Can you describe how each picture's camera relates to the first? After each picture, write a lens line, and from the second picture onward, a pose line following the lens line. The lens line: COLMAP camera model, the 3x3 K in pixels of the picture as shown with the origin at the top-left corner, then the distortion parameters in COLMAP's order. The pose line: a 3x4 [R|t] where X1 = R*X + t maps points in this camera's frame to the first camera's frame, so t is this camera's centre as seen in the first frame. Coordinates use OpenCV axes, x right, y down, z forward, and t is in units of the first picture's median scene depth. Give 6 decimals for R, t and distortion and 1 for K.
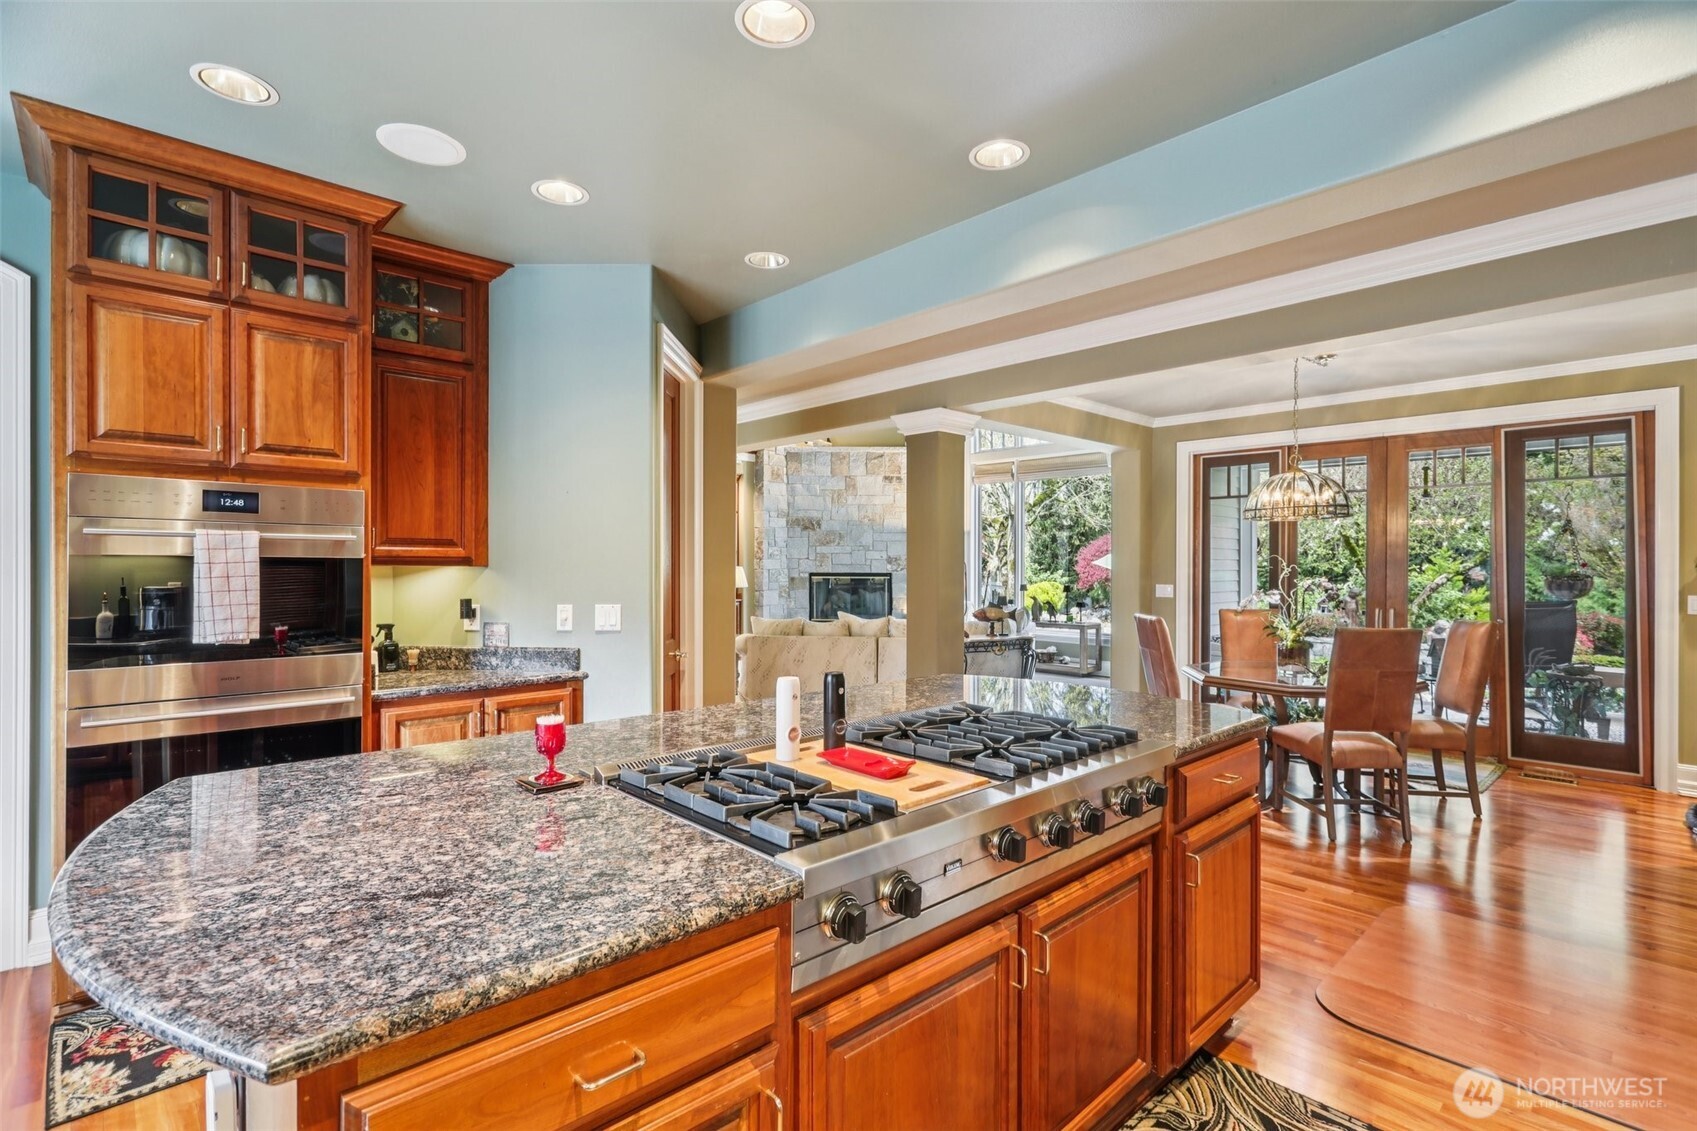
lens RADIAL K [[799.7, 0, 851.8], [0, 799.7, 562.8], [0, 0, 1]] dist [-0.000174, 0.003134]
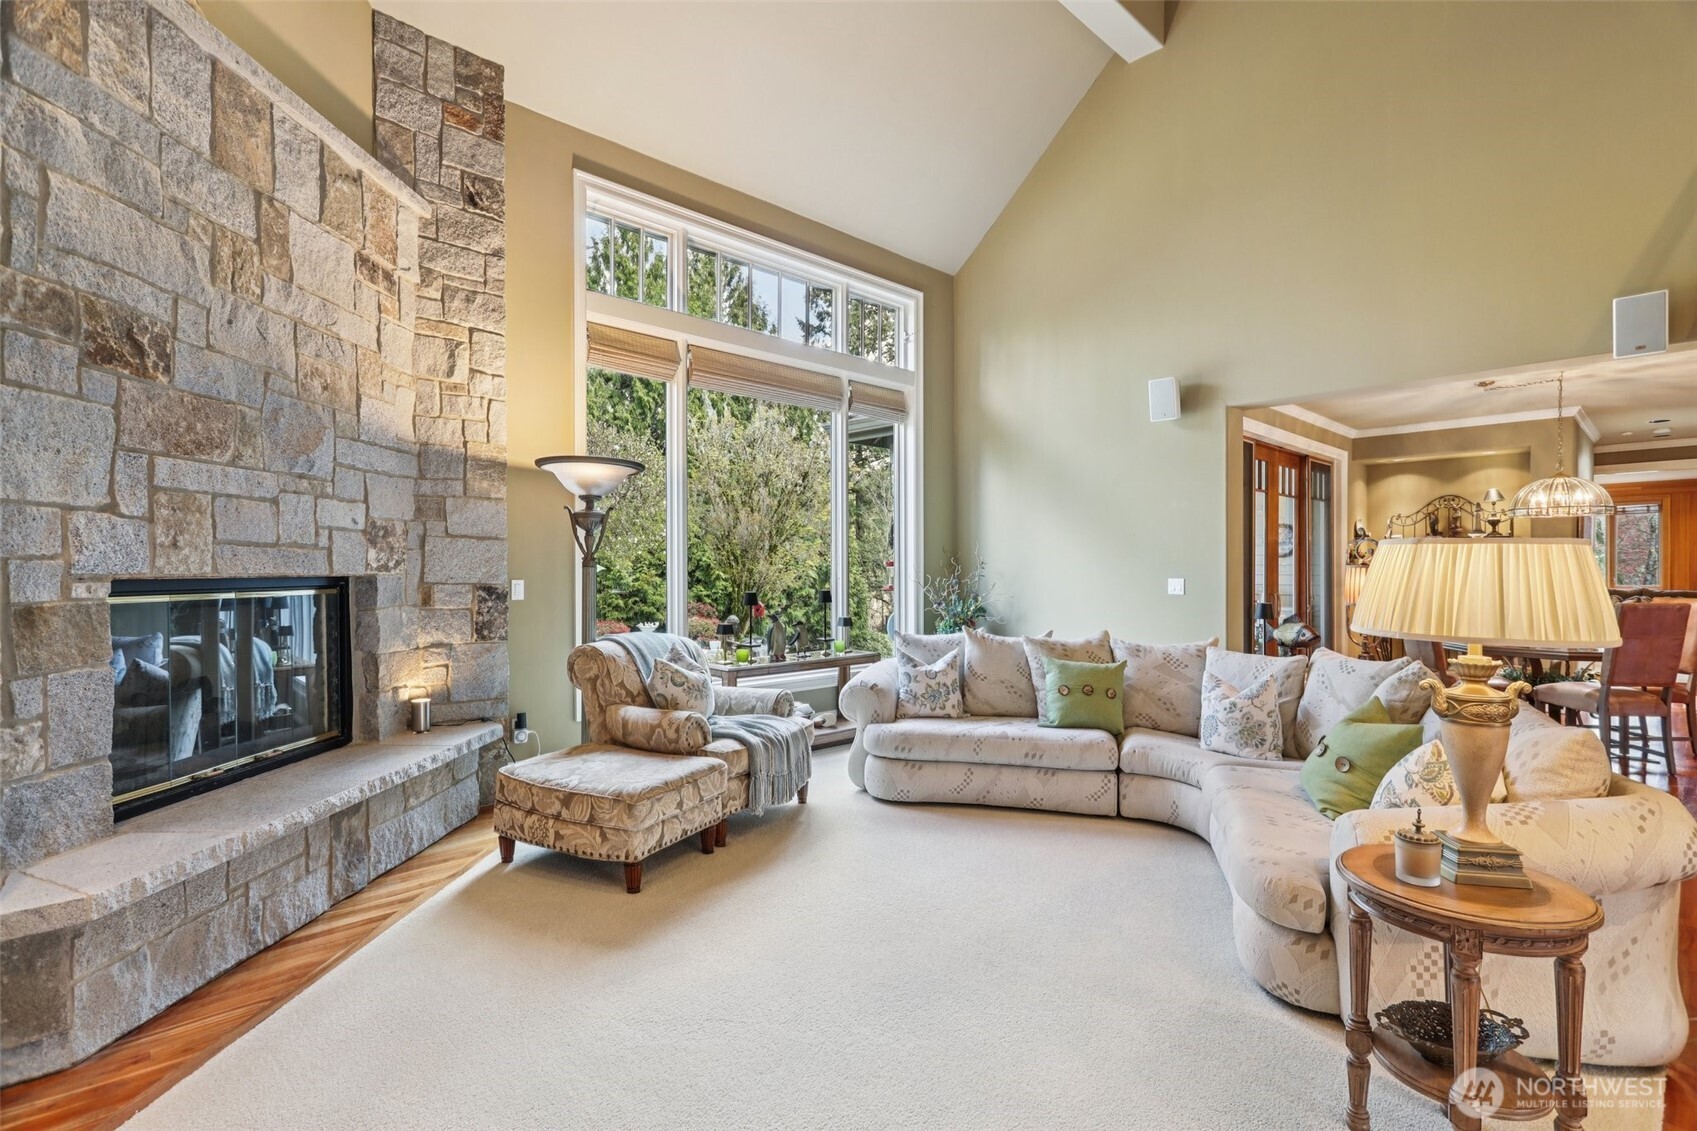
lens RADIAL K [[799.7, 0, 854.1], [0, 799.7, 567.6], [0, 0, 1]] dist [-0.000174, 0.003134]
pose [[0.002278, -0.002141, 0.999995, -0.282132], [-0.002916, 0.999993, 0.002148, 0.009209], [-0.999993, -0.002921, 0.002272, 0.892481]]
